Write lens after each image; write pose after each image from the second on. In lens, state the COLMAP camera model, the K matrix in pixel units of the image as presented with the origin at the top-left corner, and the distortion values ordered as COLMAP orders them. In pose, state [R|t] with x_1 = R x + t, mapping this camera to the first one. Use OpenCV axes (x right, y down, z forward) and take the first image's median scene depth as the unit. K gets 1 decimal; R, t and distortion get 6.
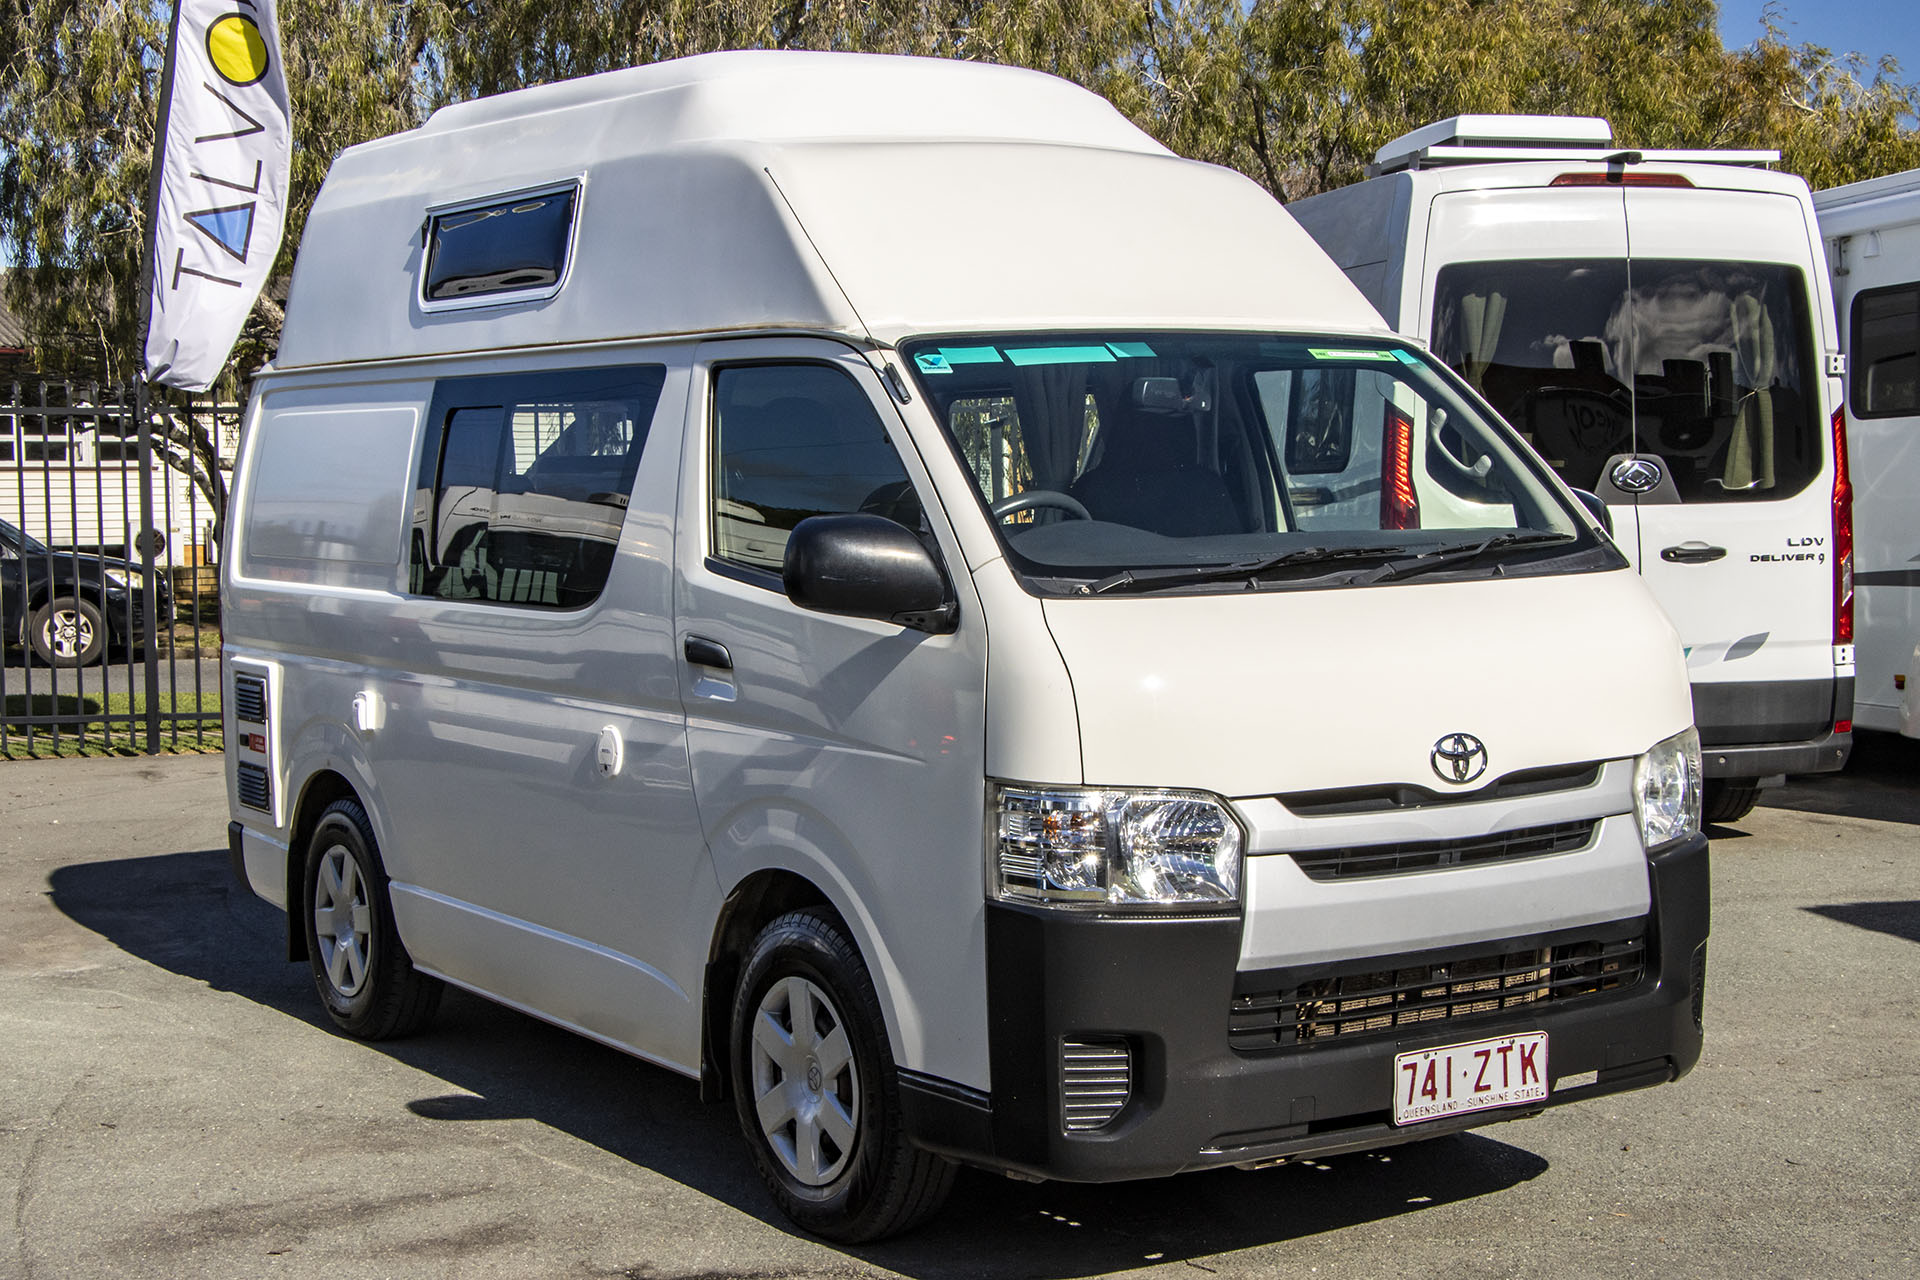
lens RADIAL K [[2861.0, 0, 960.0], [0, 2861.0, 640.0], [0, 0, 1]] dist [0.099782, -0.073585]
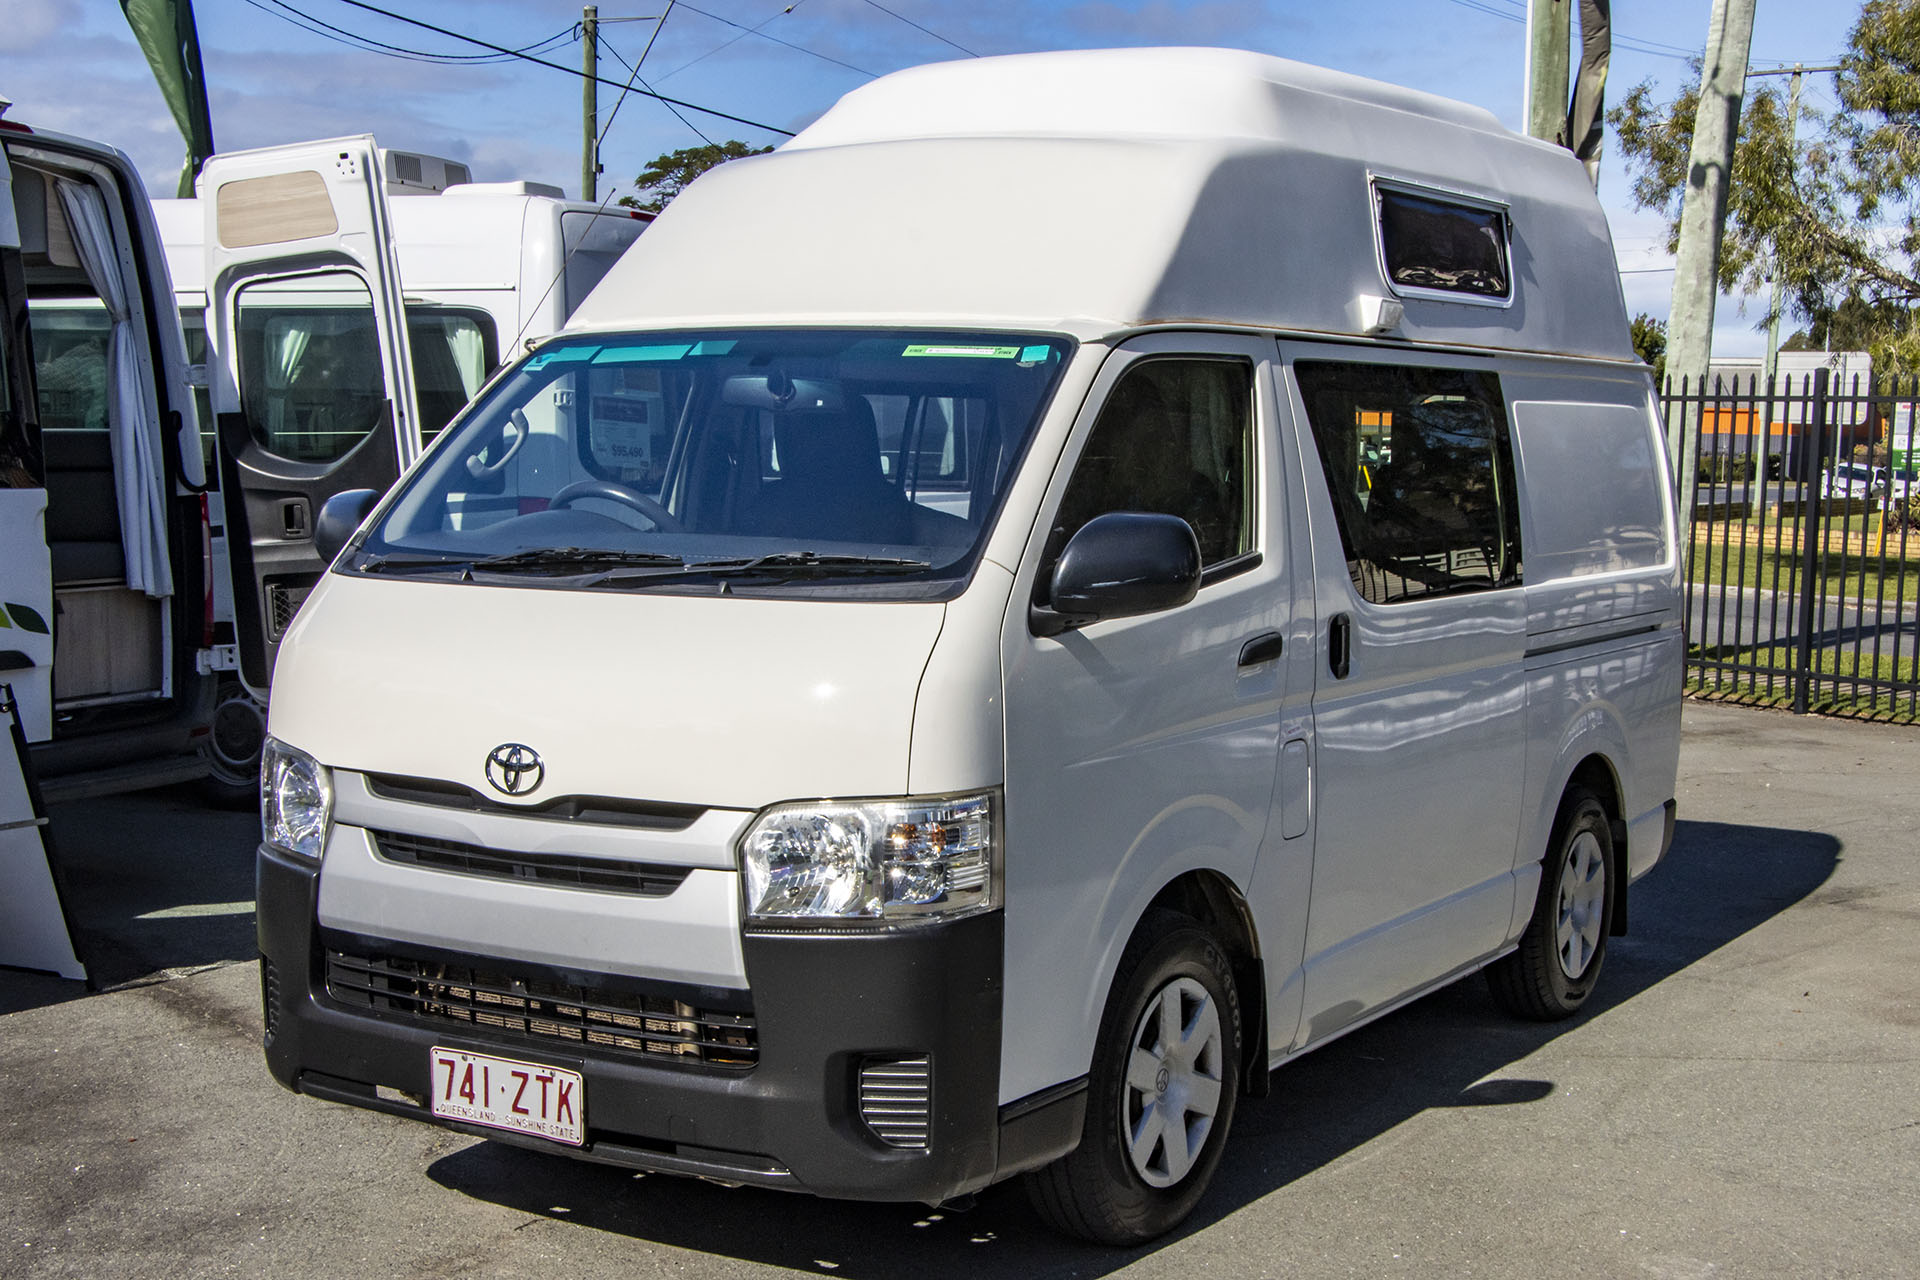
lens RADIAL K [[2651.9, 0, 960.0], [0, 2651.9, 640.0], [0, 0, 1]] dist [-0.014242, 0.156831]
pose [[0.428341, 0.094230, -0.898690, 1.034387], [-0.081098, 0.994543, 0.065627, -0.073104], [0.899971, 0.044771, 0.433646, 0.736968]]
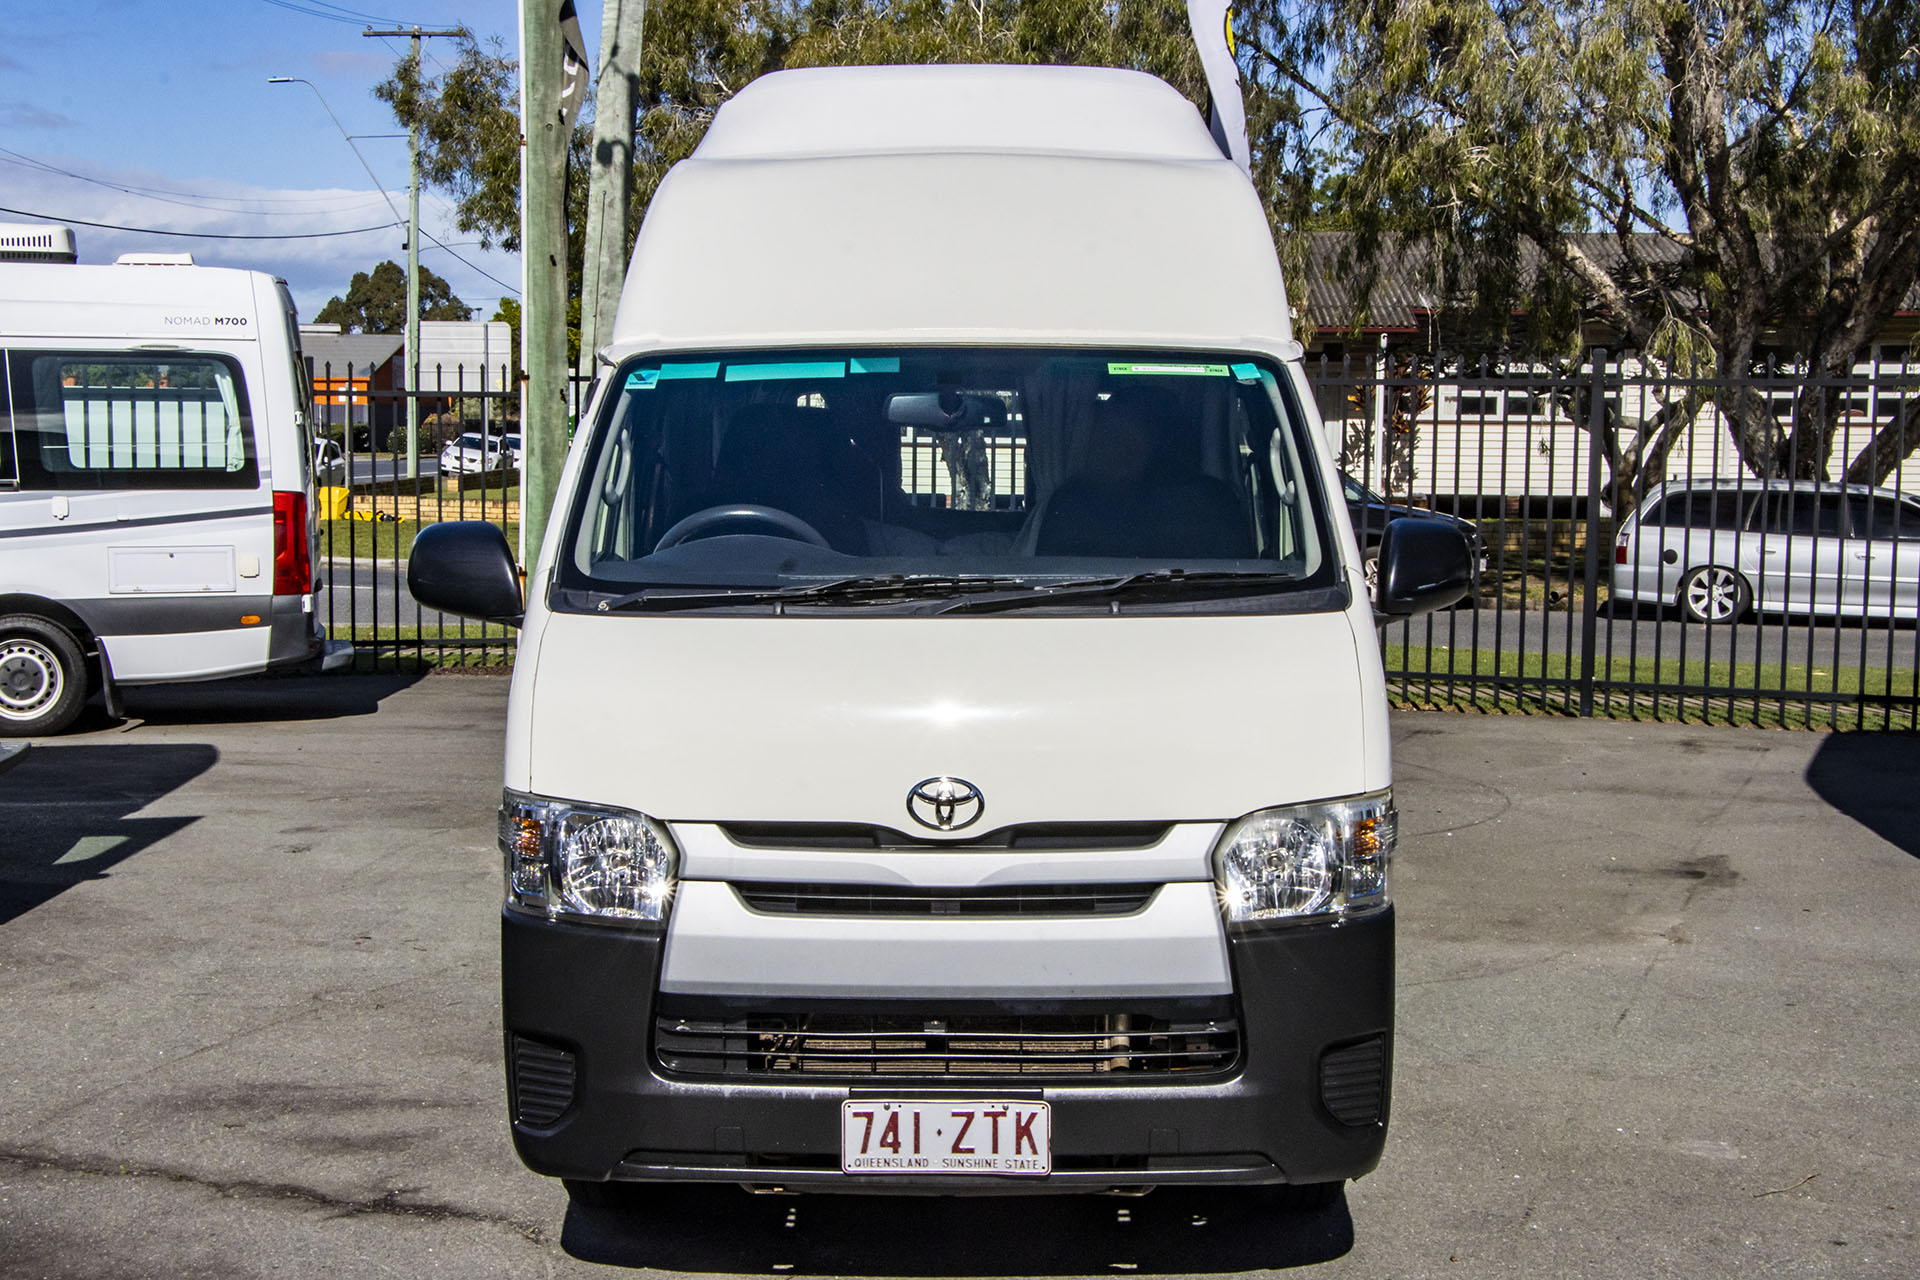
lens RADIAL K [[2777.9, 0, 960.0], [0, 2777.9, 640.0], [0, 0, 1]] dist [0.081686, -0.029757]
pose [[0.823953, 0.062882, -0.563159, 0.688975], [-0.050592, 0.998018, 0.037416, -0.047426], [0.564396, -0.002338, 0.825501, 0.237618]]
